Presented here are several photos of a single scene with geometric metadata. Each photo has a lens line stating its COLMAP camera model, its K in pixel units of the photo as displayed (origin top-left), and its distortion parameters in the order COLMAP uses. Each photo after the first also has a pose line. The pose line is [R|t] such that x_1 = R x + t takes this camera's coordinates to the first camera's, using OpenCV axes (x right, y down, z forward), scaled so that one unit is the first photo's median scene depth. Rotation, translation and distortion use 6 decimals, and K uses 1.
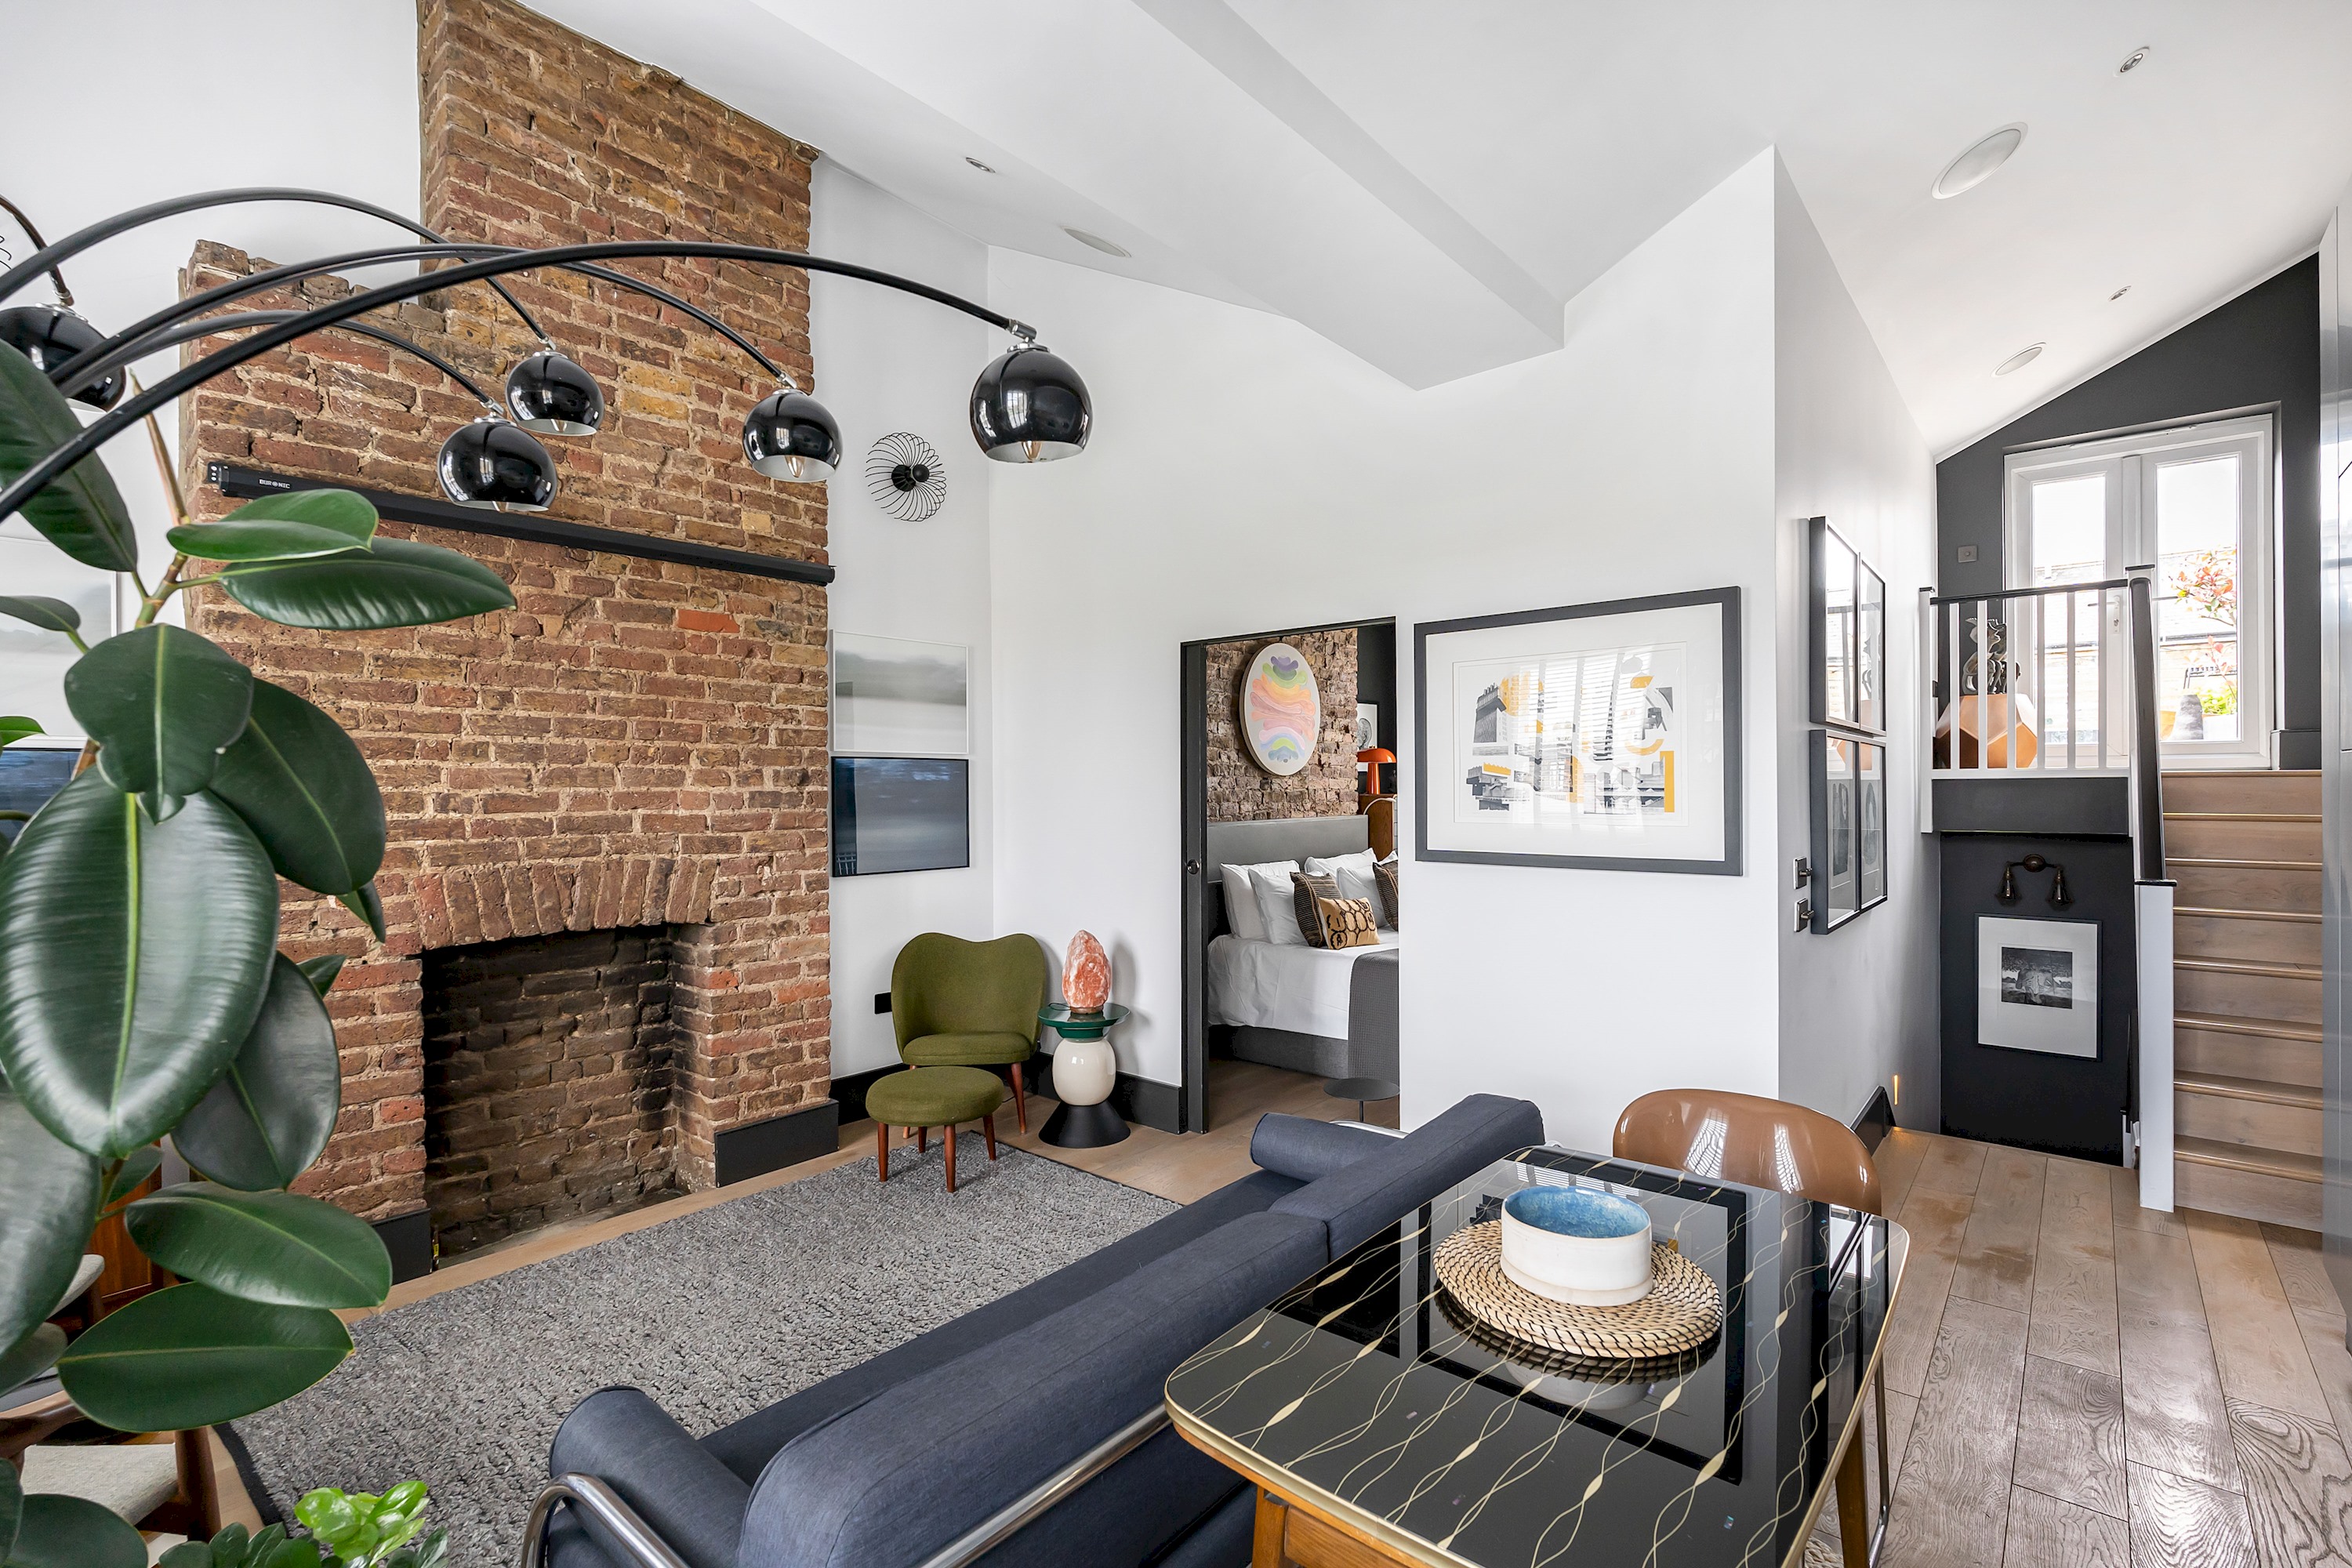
lens RADIAL K [[1074.6, 0, 1183.4], [0, 1074.6, 796.8], [0, 0, 1]] dist [-0.000842, 0.000465]
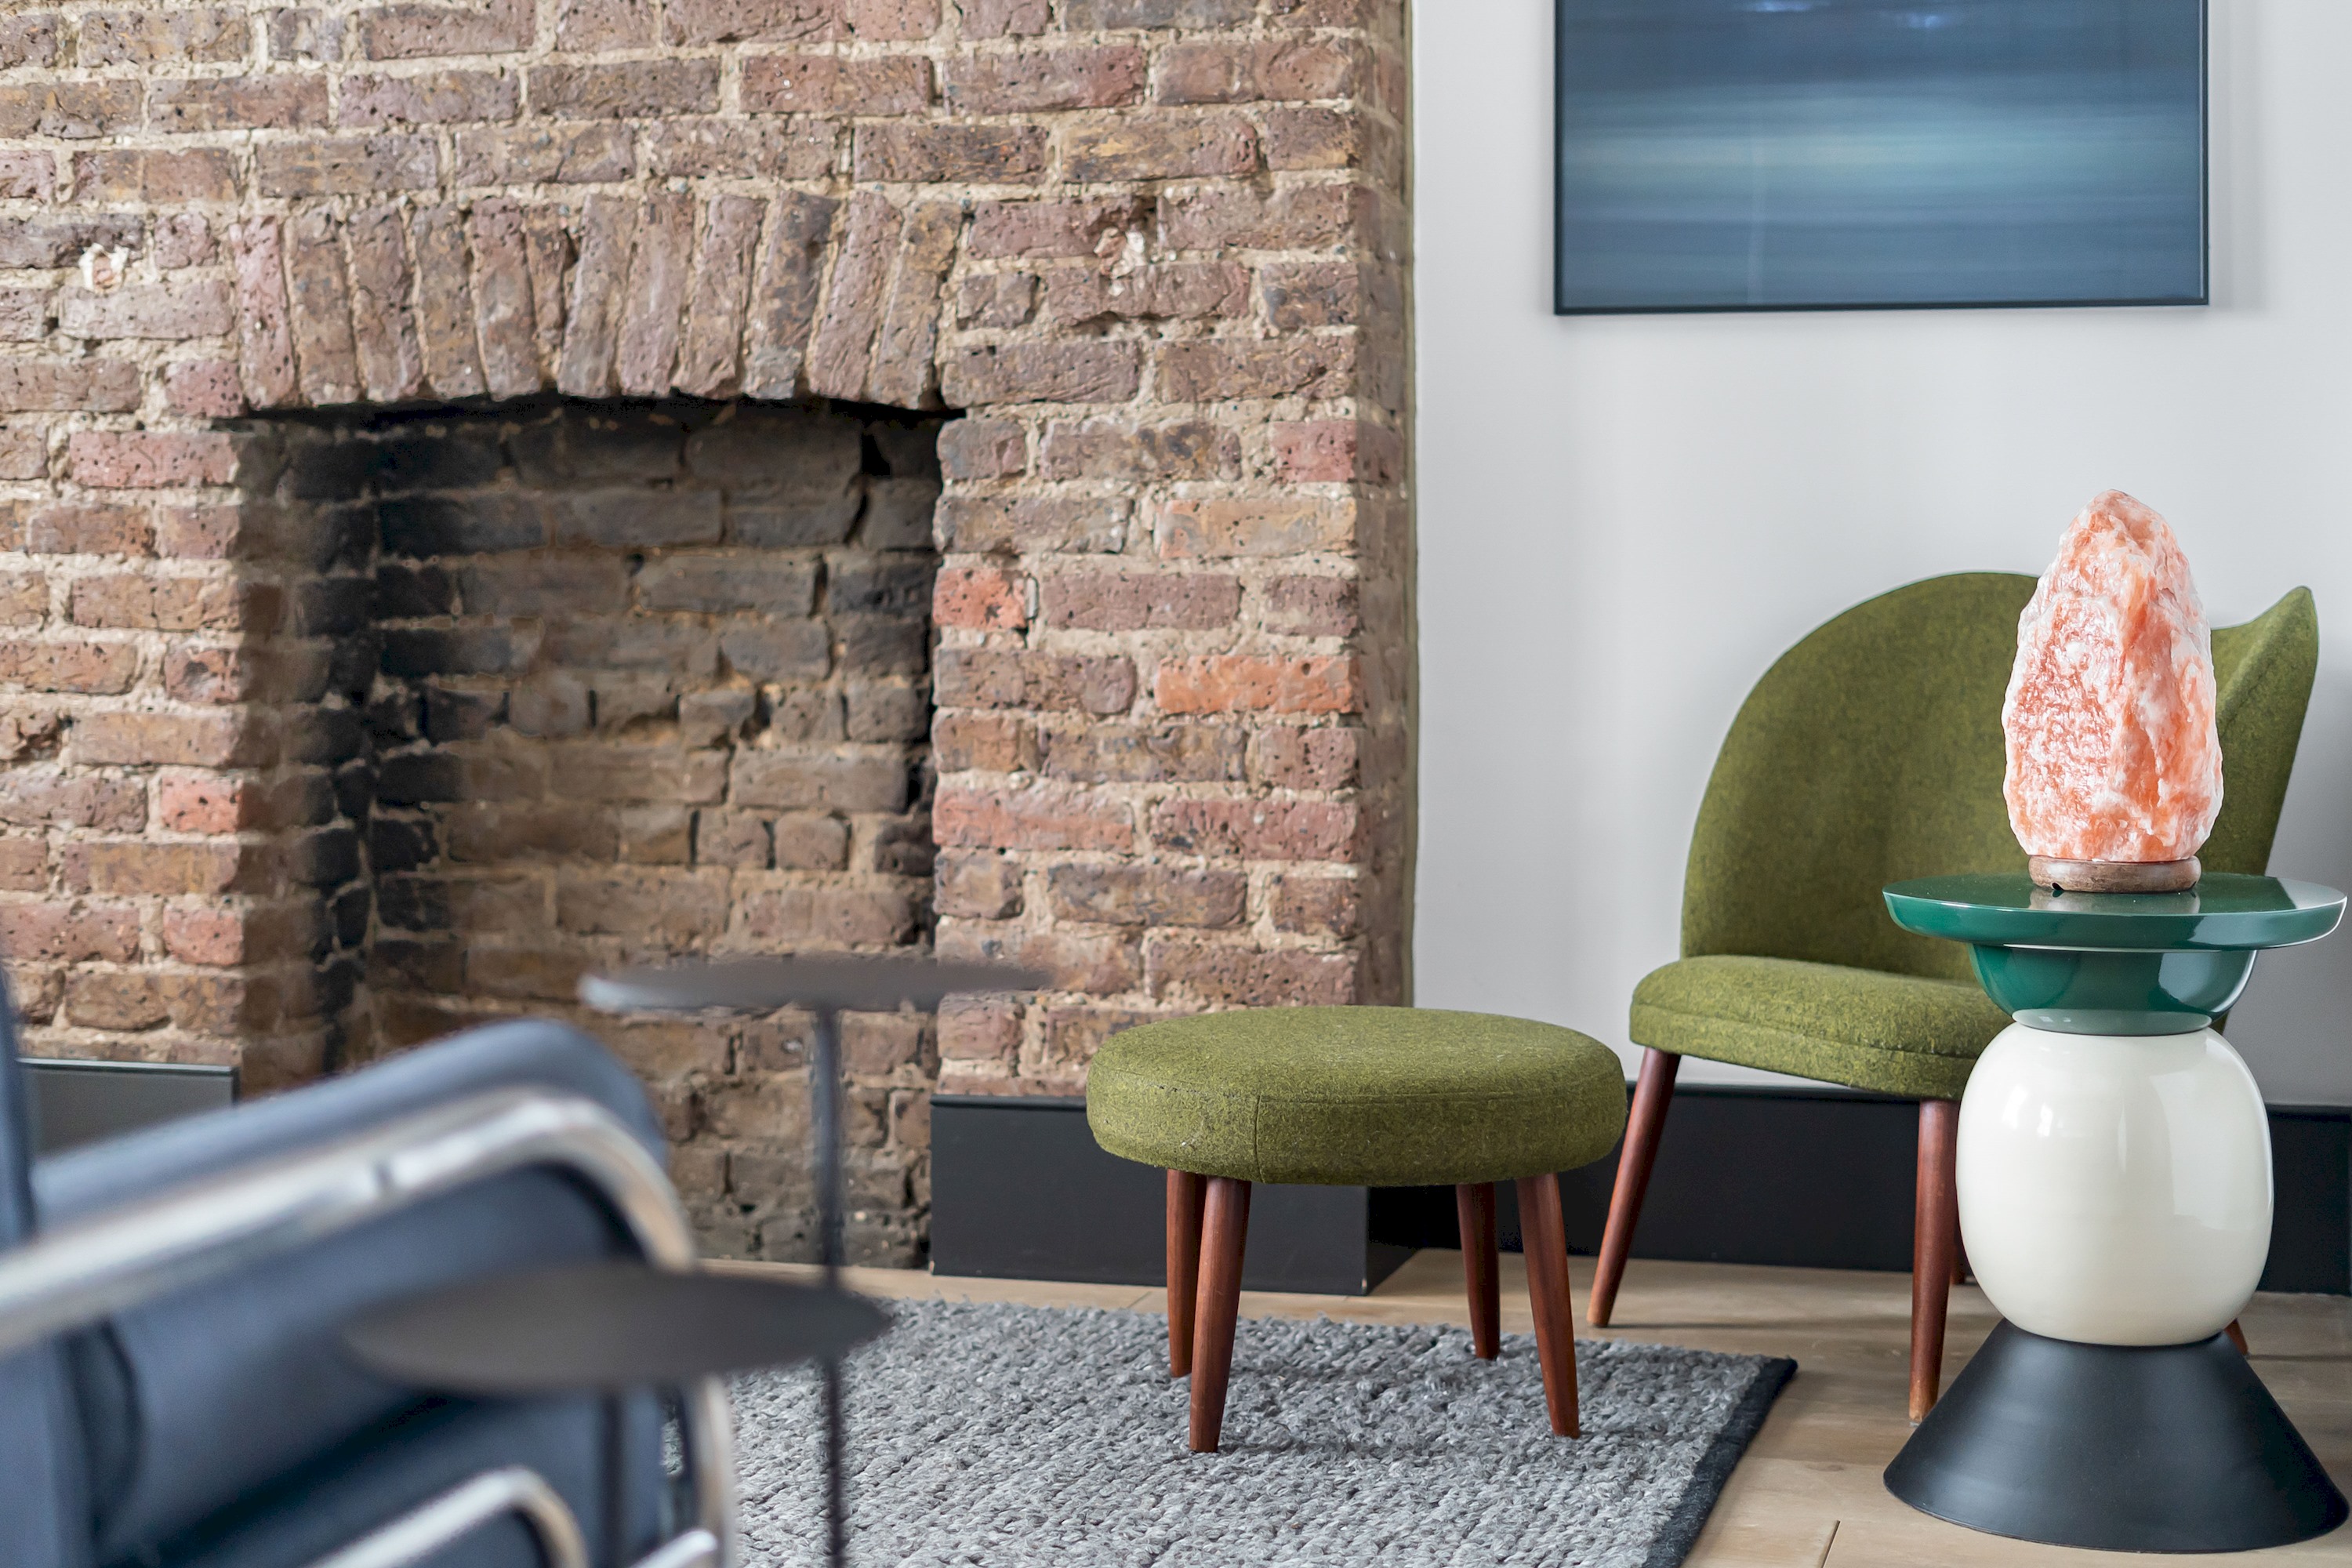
lens RADIAL K [[3550.0, 0, 1170.7], [0, 3550.0, 563.9], [0, 0, 1]] dist [-0.027111, 0.058162]
pose [[0.418761, 0.004983, -0.908083, 0.390351], [-0.016215, 0.999867, -0.001991, 0.124858], [0.907952, 0.015558, 0.418786, 0.487036]]
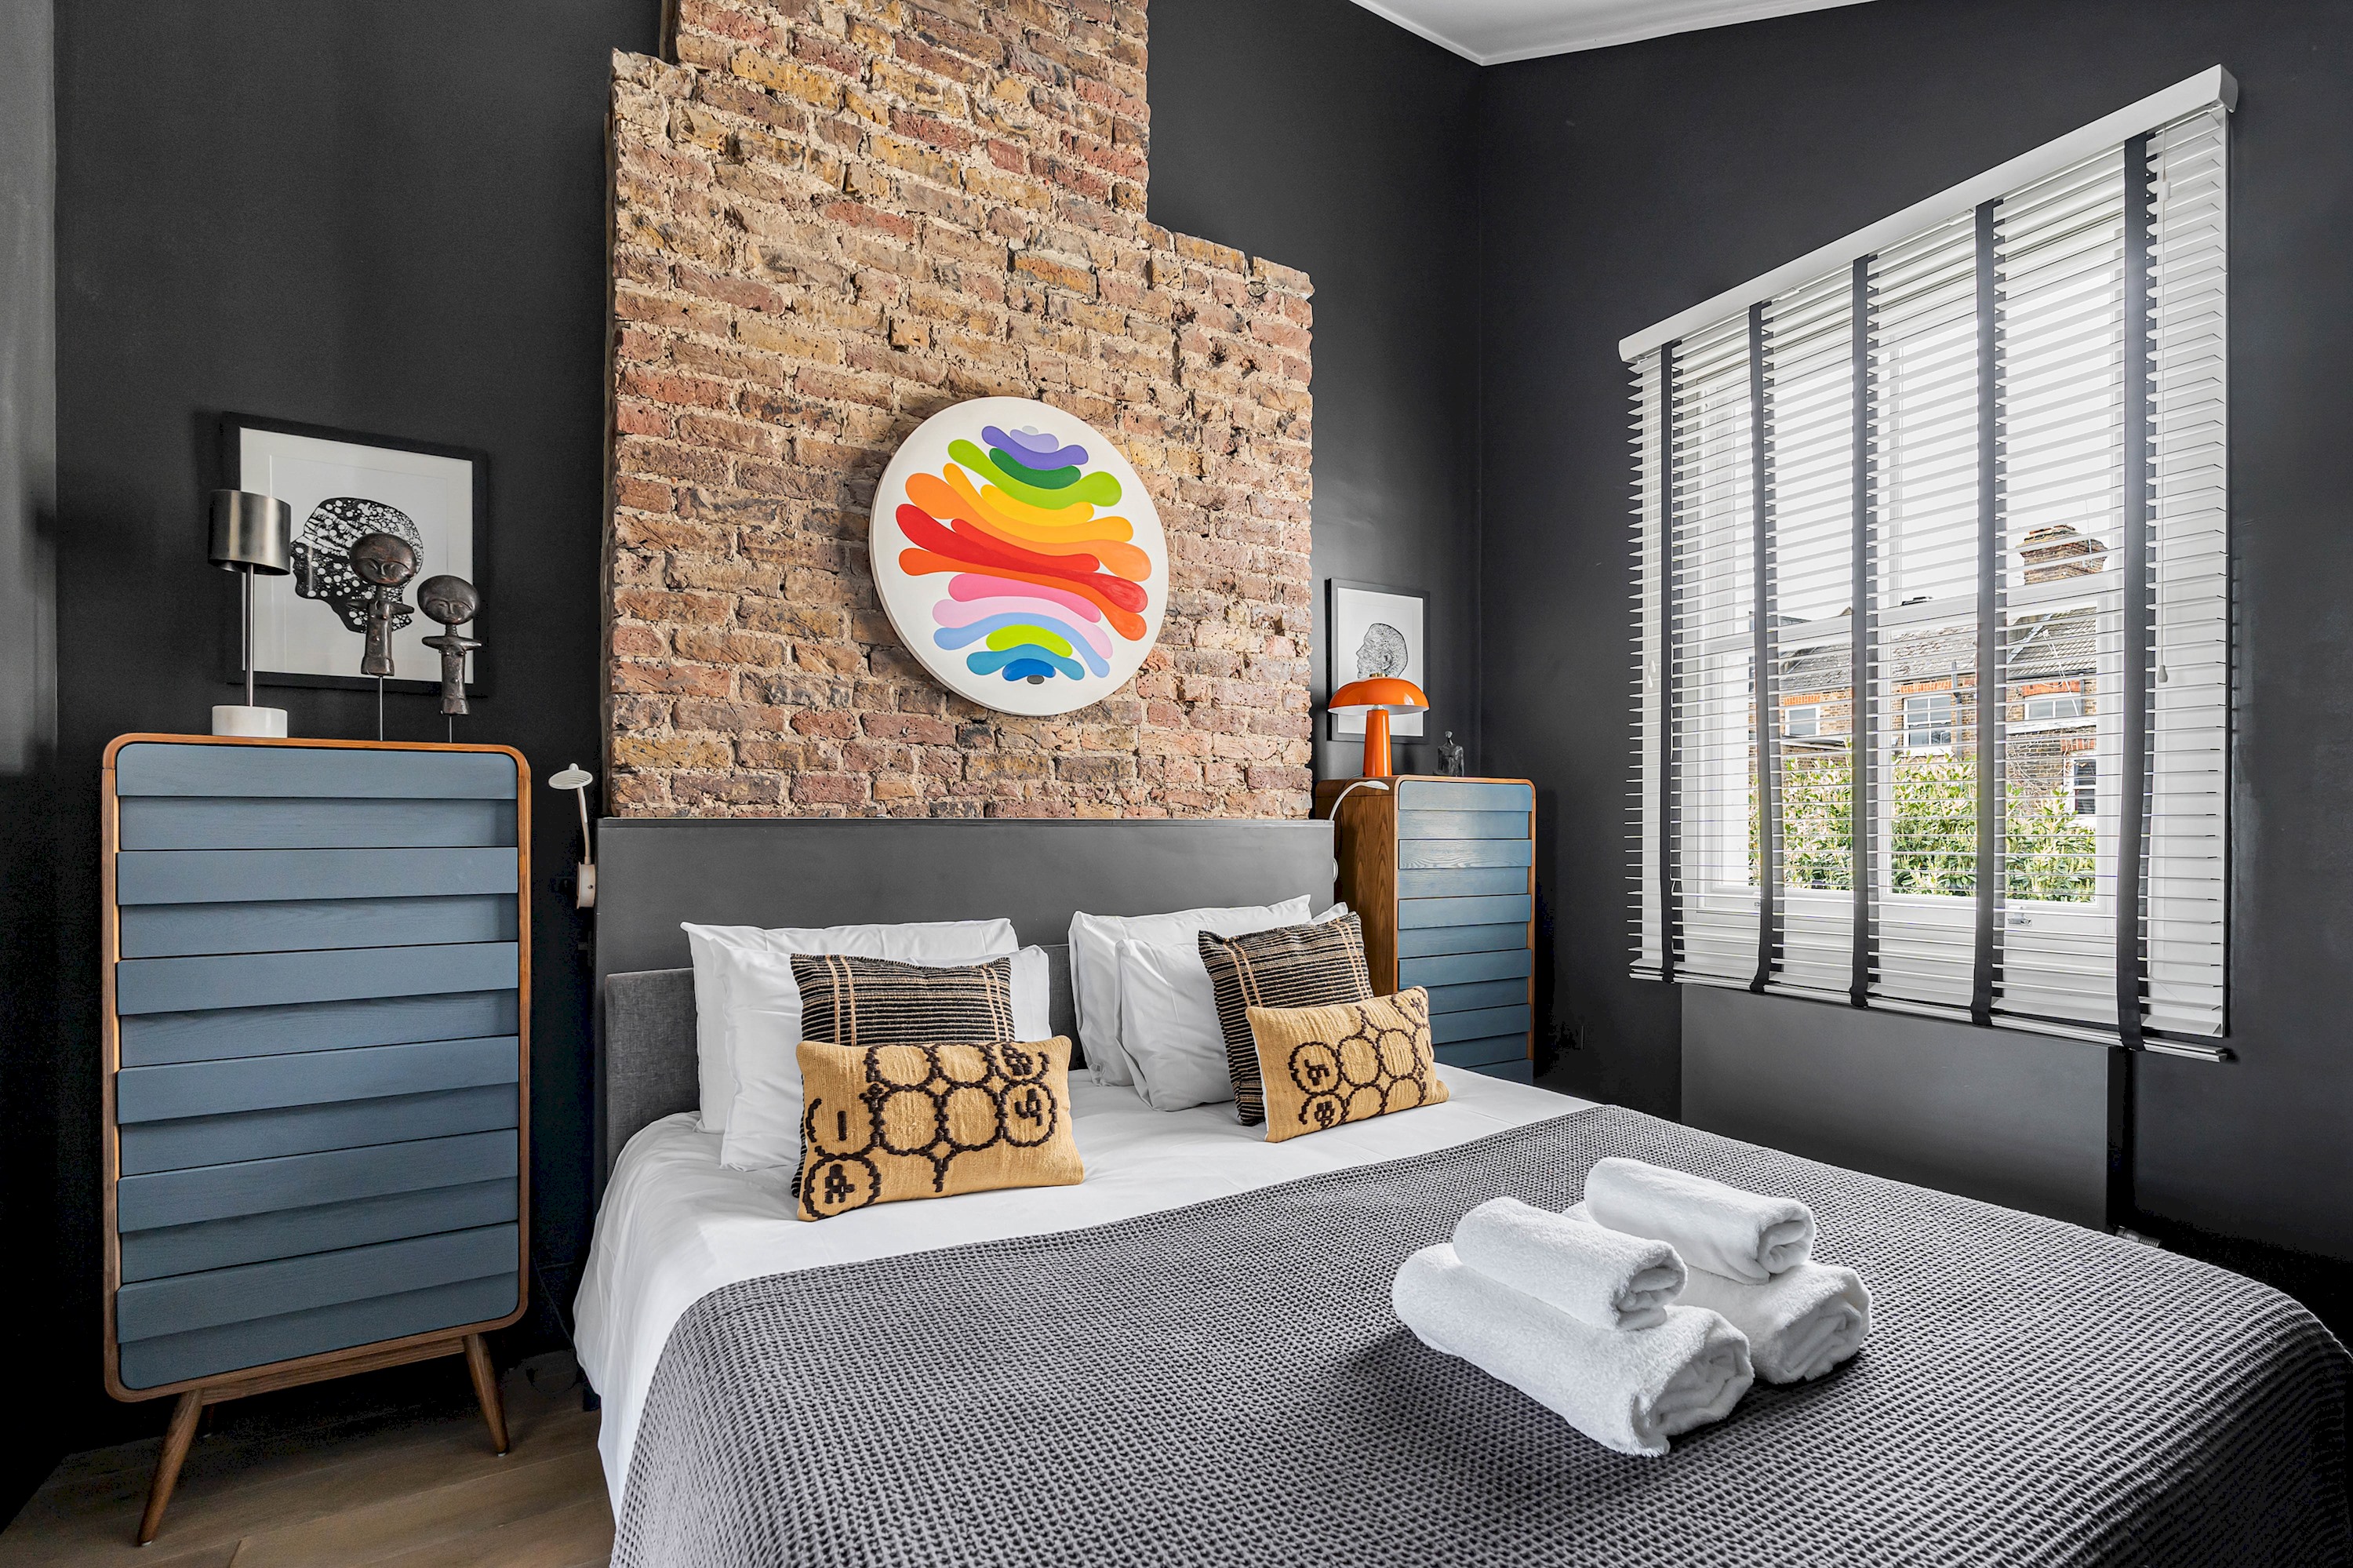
lens RADIAL K [[1064.1, 0, 1181.0], [0, 1064.1, 835.4], [0, 0, 1]] dist [-0.000140, 0.000296]
pose [[0.944829, 0.009461, -0.327429, 0.368507], [-0.010440, 0.999945, -0.001234, 0.035062], [0.327399, 0.004584, 0.944875, 0.808442]]
